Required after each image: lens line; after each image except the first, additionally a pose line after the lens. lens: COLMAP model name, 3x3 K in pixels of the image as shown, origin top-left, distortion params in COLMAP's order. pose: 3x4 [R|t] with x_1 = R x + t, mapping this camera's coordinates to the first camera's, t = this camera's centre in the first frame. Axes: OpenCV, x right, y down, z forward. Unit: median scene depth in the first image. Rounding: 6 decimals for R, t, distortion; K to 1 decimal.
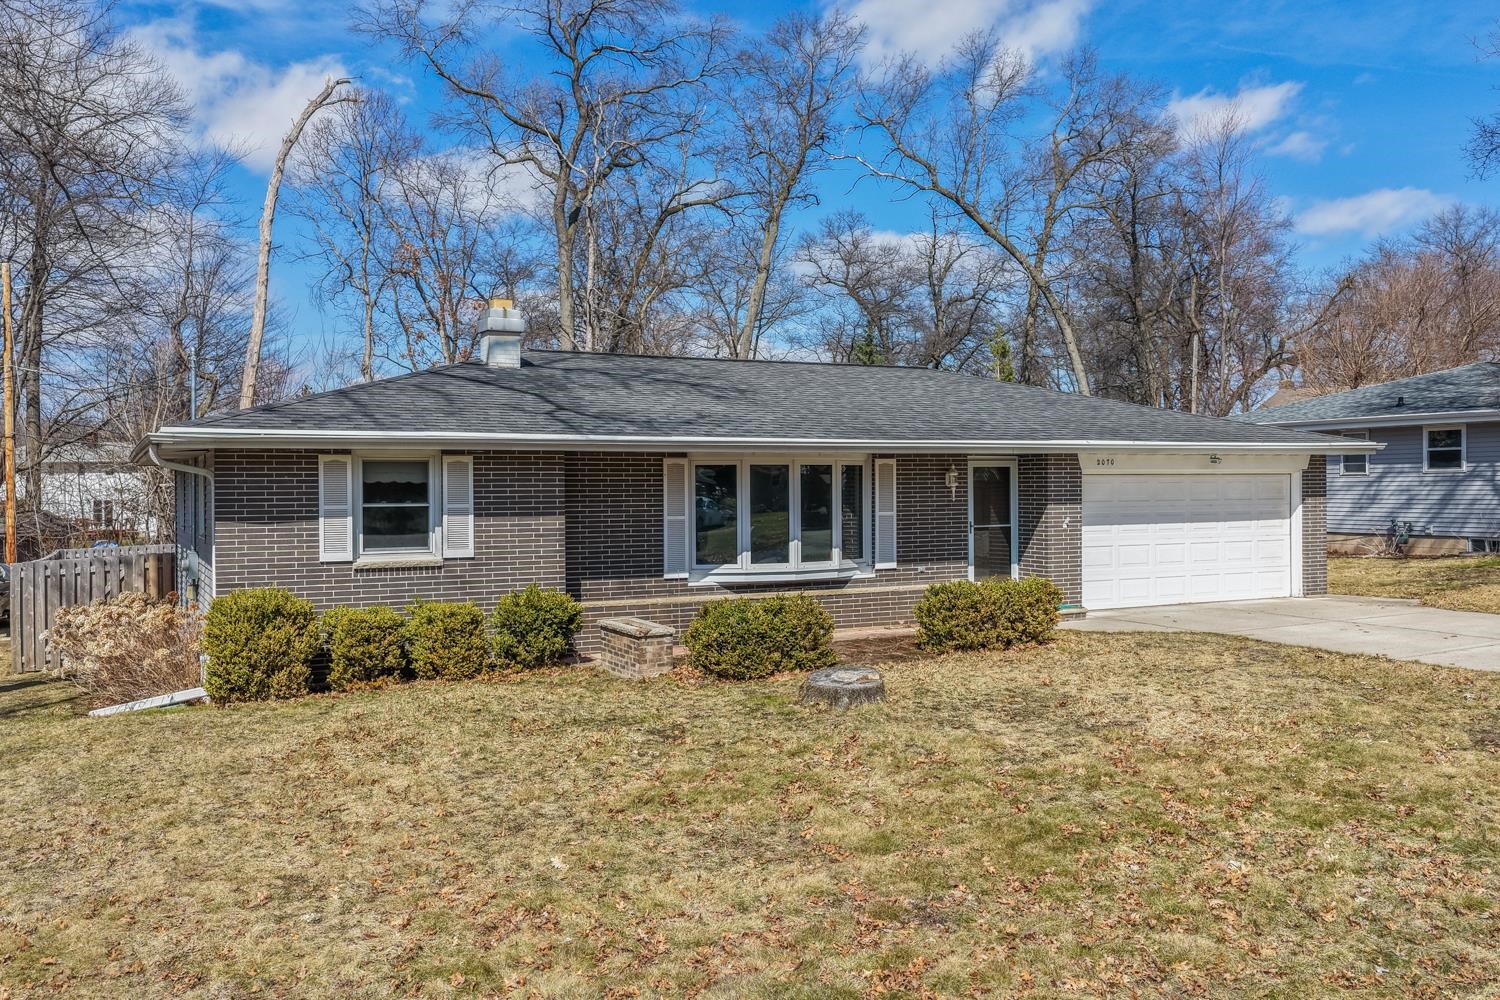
lens RADIAL K [[1259.4, 0, 725.7], [0, 1259.4, 496.4], [0, 0, 1]] dist [-0.005858, 0.007074]
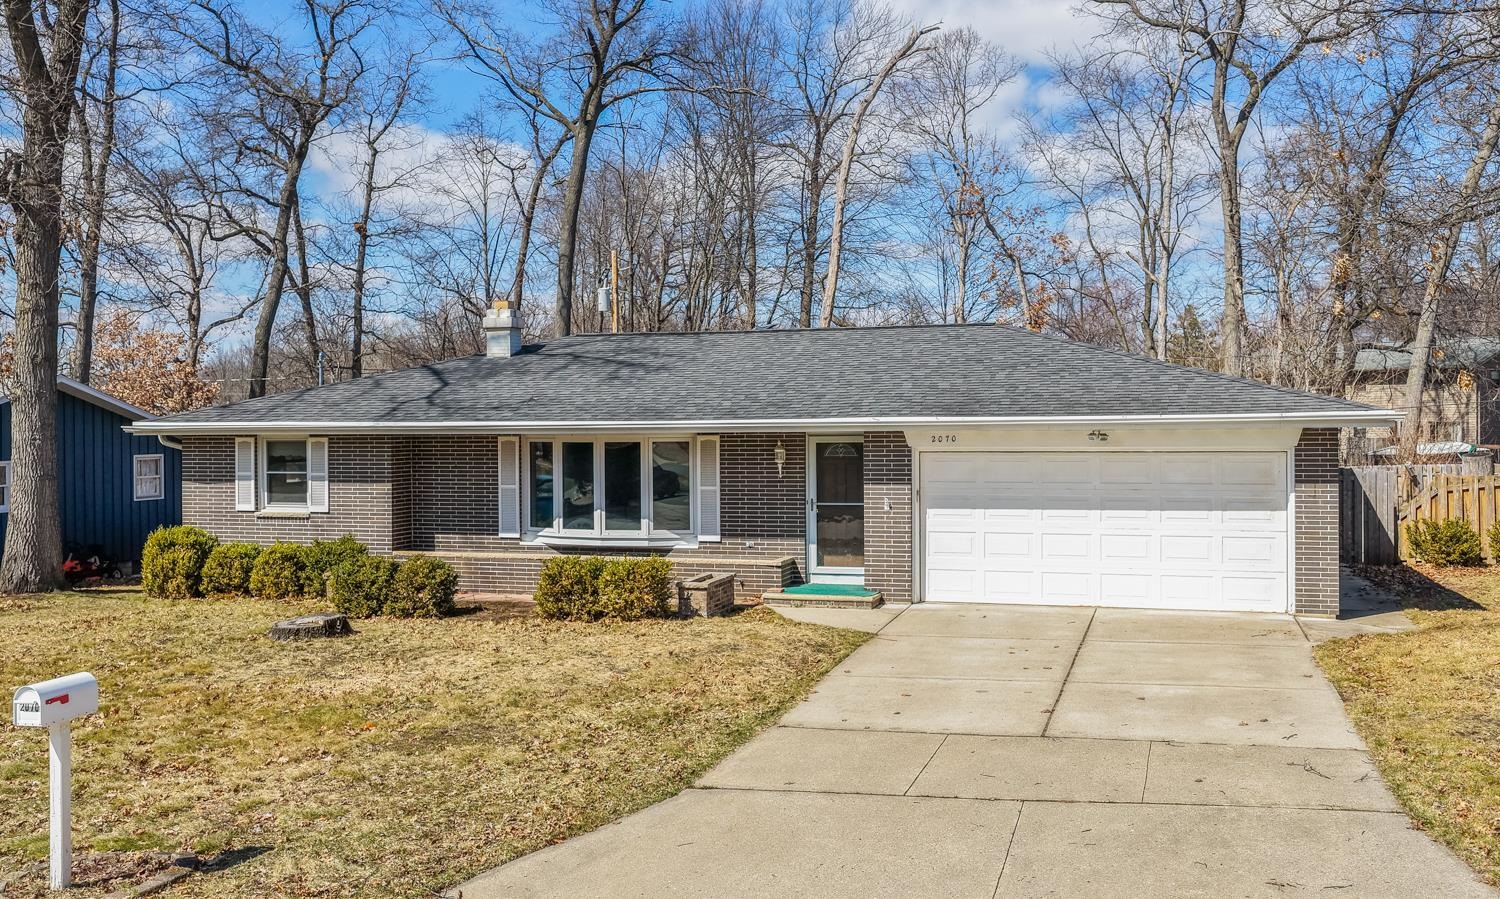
lens RADIAL K [[1392.4, 0, 689.1], [0, 1392.4, 450.7], [0, 0, 1]] dist [-0.007095, 0.021954]
pose [[0.705485, 0.018560, -0.708482, 0.998209], [-0.002204, 0.999710, 0.023995, -0.048204], [0.708722, -0.015367, 0.705321, 0.190626]]
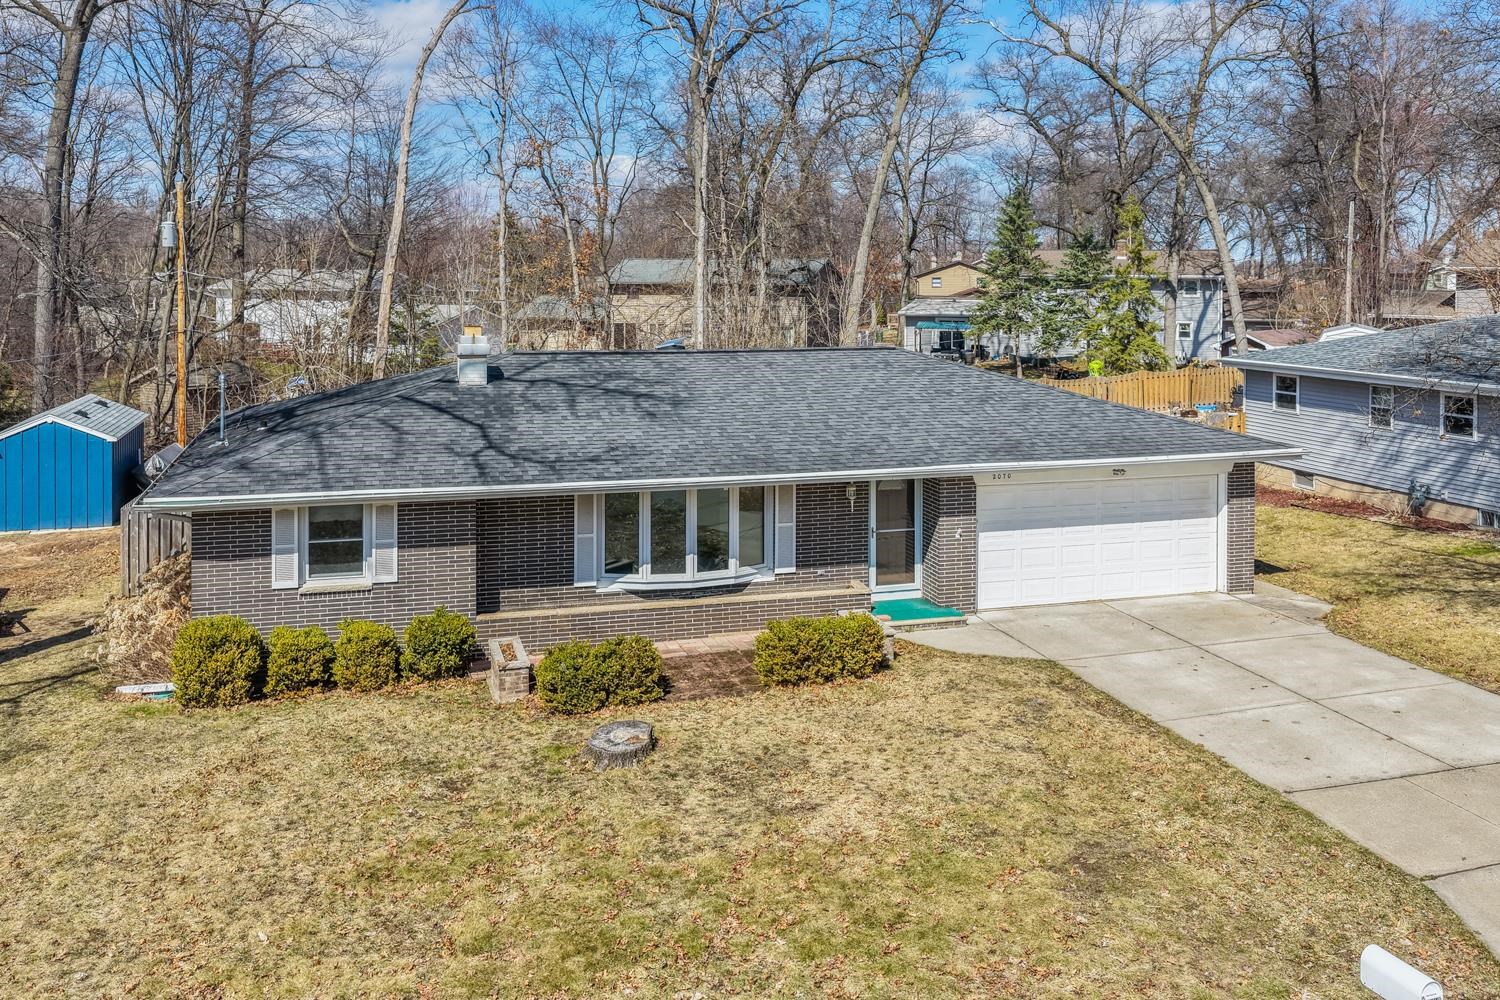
lens RADIAL K [[1303.1, 0, 717.5], [0, 1303.1, 289.7], [0, 0, 1]] dist [-0.009056, 0.006935]
pose [[0.982183, 0.011640, -0.187567, 0.306022], [-0.010290, 0.999914, 0.008173, -0.222865], [0.187646, -0.006098, 0.982218, -0.178570]]
